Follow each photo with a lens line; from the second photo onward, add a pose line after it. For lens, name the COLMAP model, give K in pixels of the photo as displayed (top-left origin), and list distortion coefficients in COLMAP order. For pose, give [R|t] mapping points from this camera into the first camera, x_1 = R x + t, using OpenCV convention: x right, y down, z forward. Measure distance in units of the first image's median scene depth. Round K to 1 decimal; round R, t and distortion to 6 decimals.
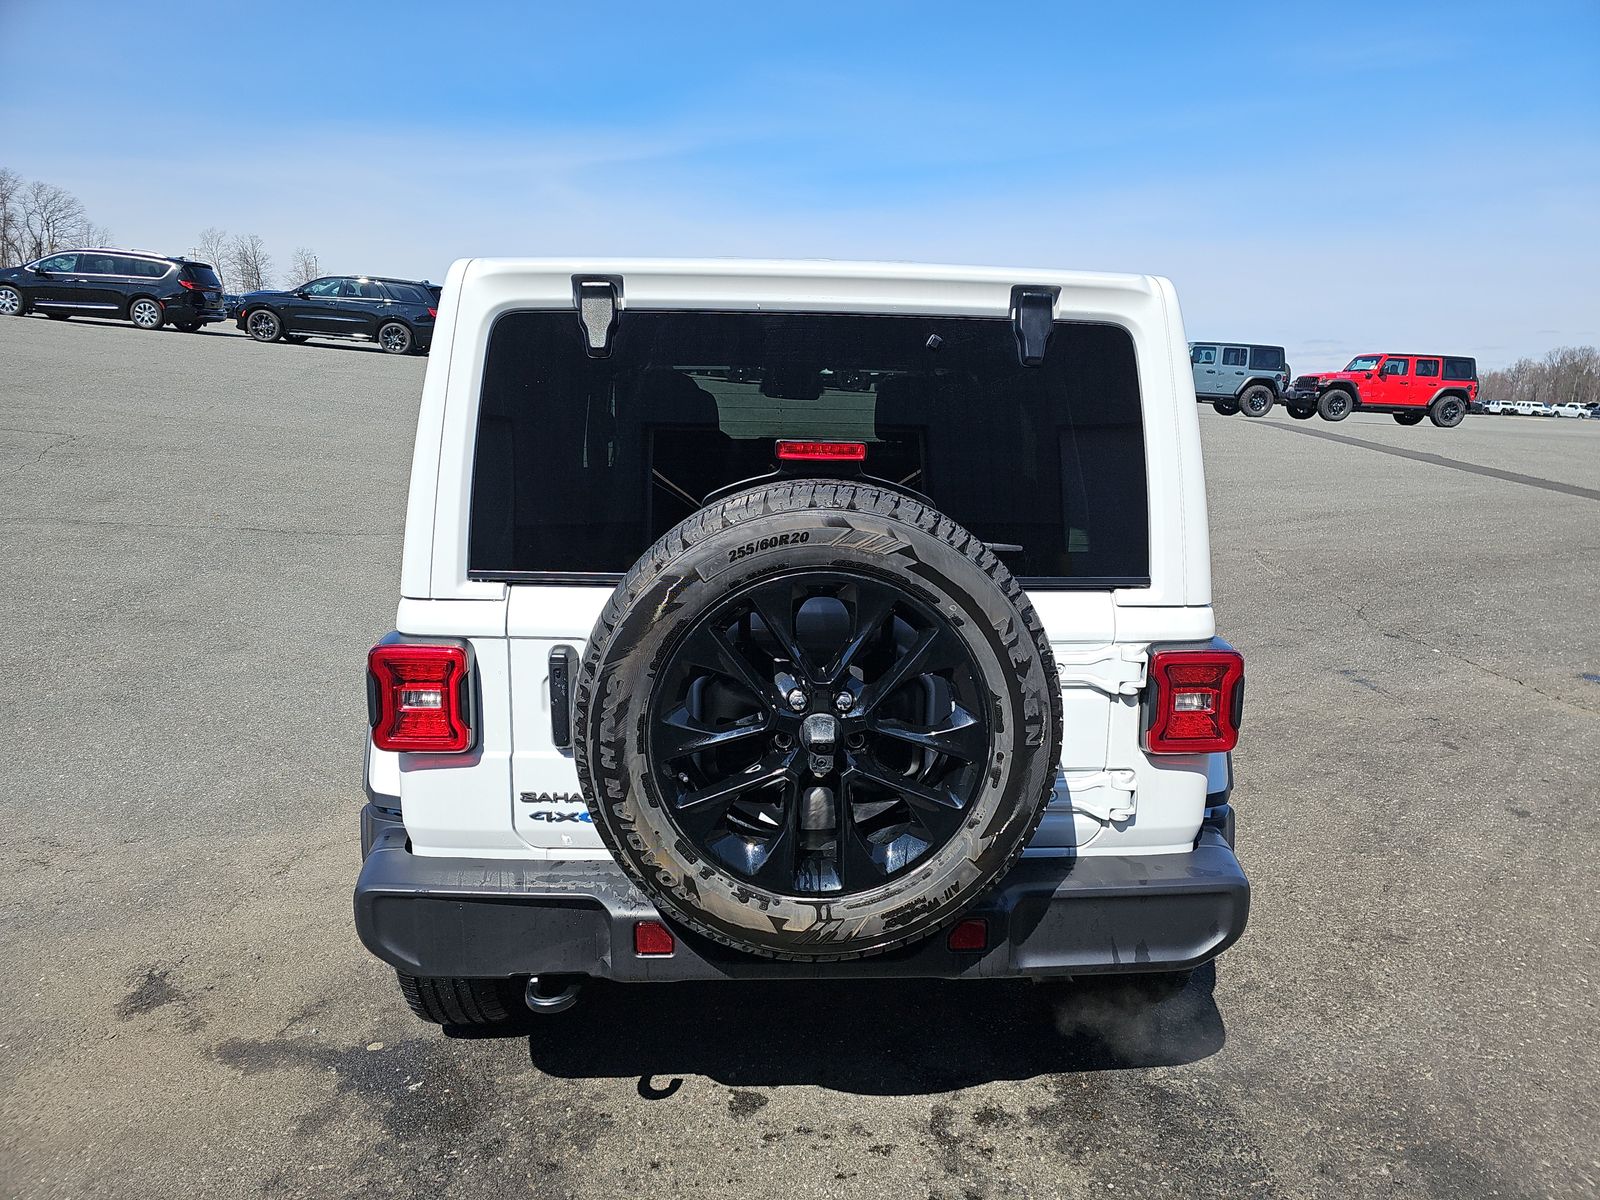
lens RADIAL K [[1094.9, 0, 791.0], [0, 1094.9, 606.2], [0, 0, 1]] dist [0.056186, -0.053781]
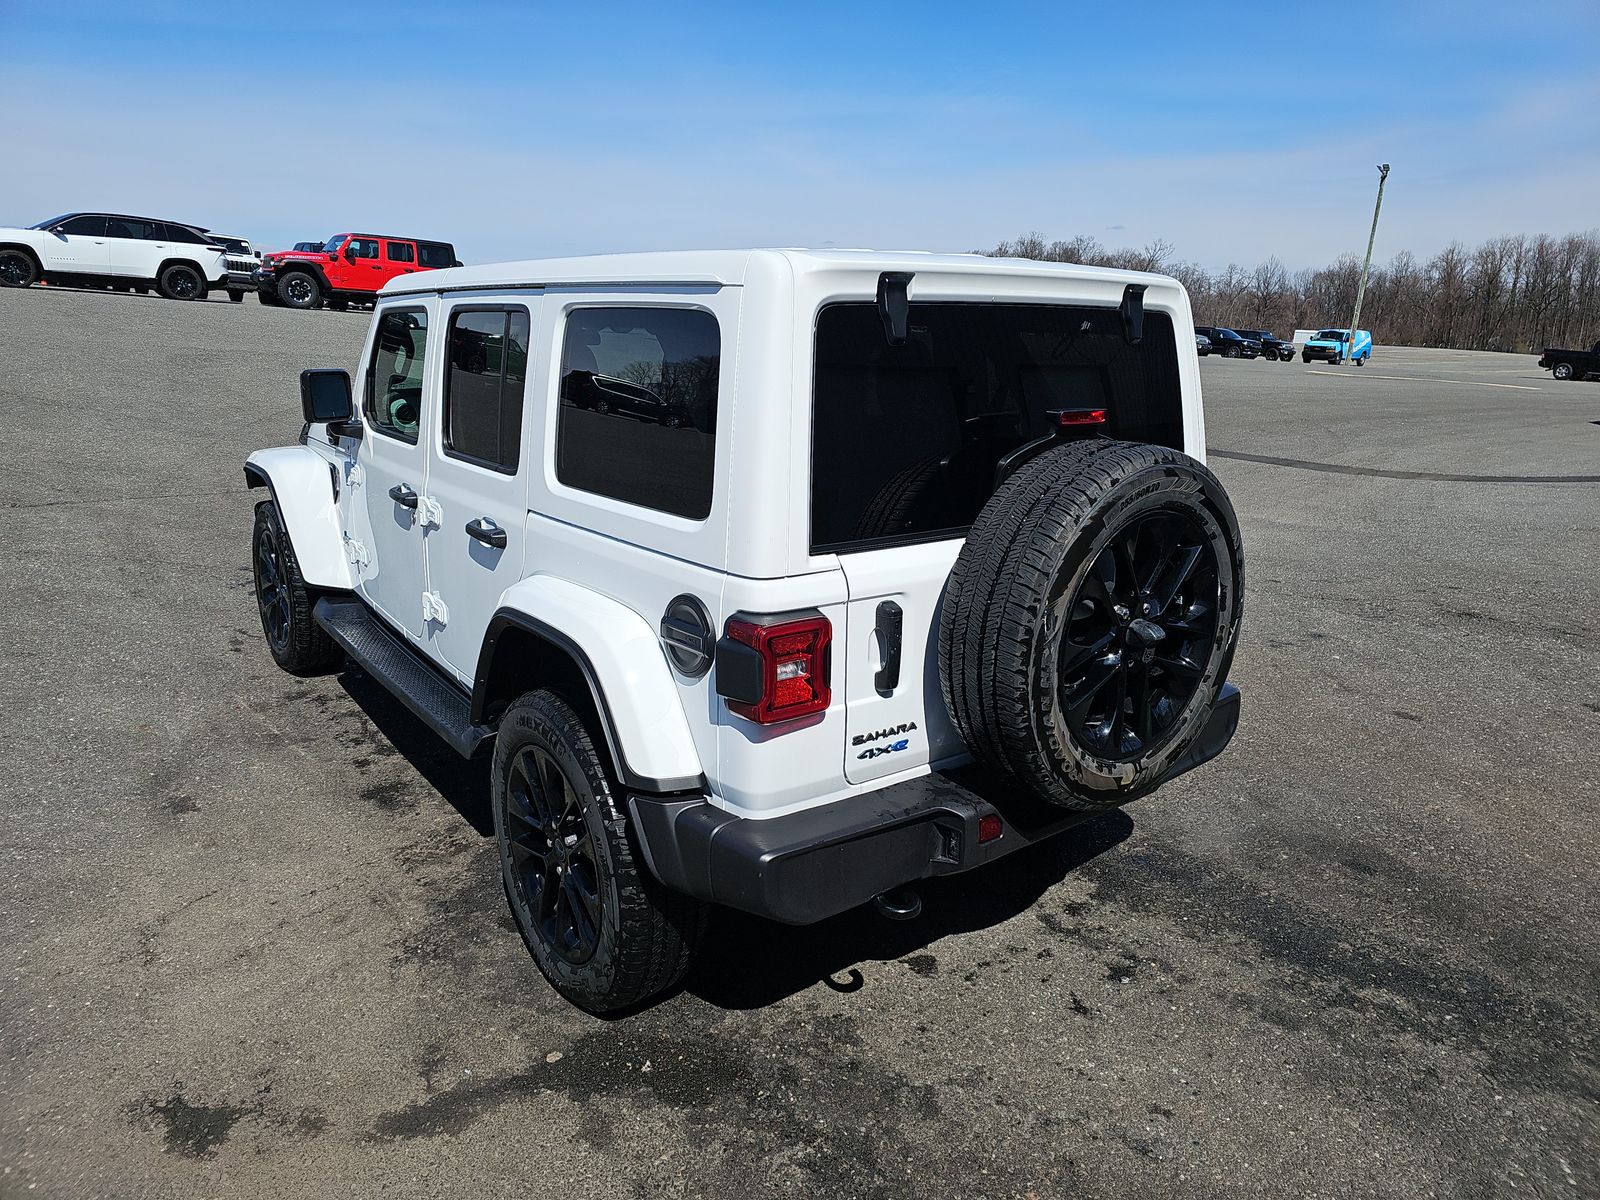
lens RADIAL K [[1109.2, 0, 804.0], [0, 1109.2, 572.3], [0, 0, 1]] dist [0.079019, -0.075495]
pose [[0.806313, -0.135632, 0.575728, -0.828824], [0.106684, 0.990739, 0.083990, -0.088173], [-0.581788, -0.006301, 0.813316, 0.104273]]
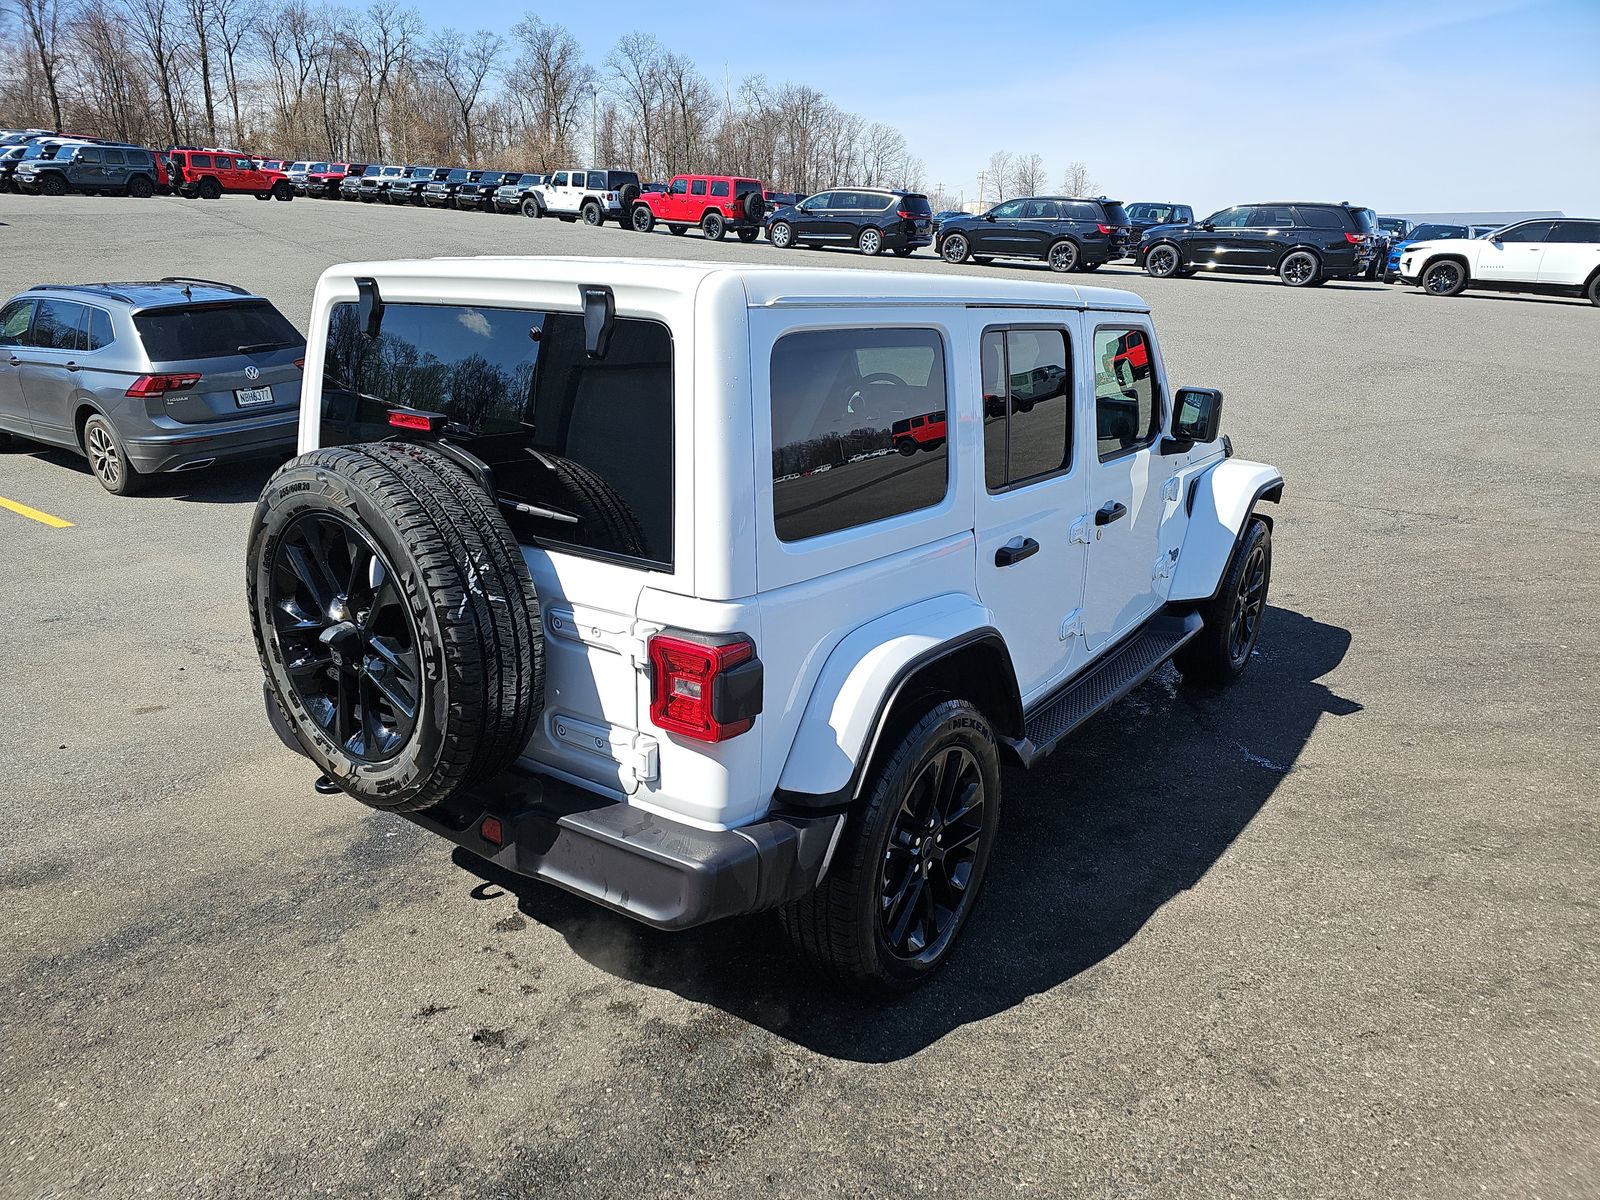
lens RADIAL K [[1059.8, 0, 742.8], [0, 1059.8, 601.9], [0, 0, 1]] dist [0.064028, -0.038390]
pose [[0.762360, 0.178990, -0.621908, 0.924443], [-0.127553, 0.983699, 0.126756, -0.116680], [0.634459, -0.017308, 0.772763, 0.233788]]
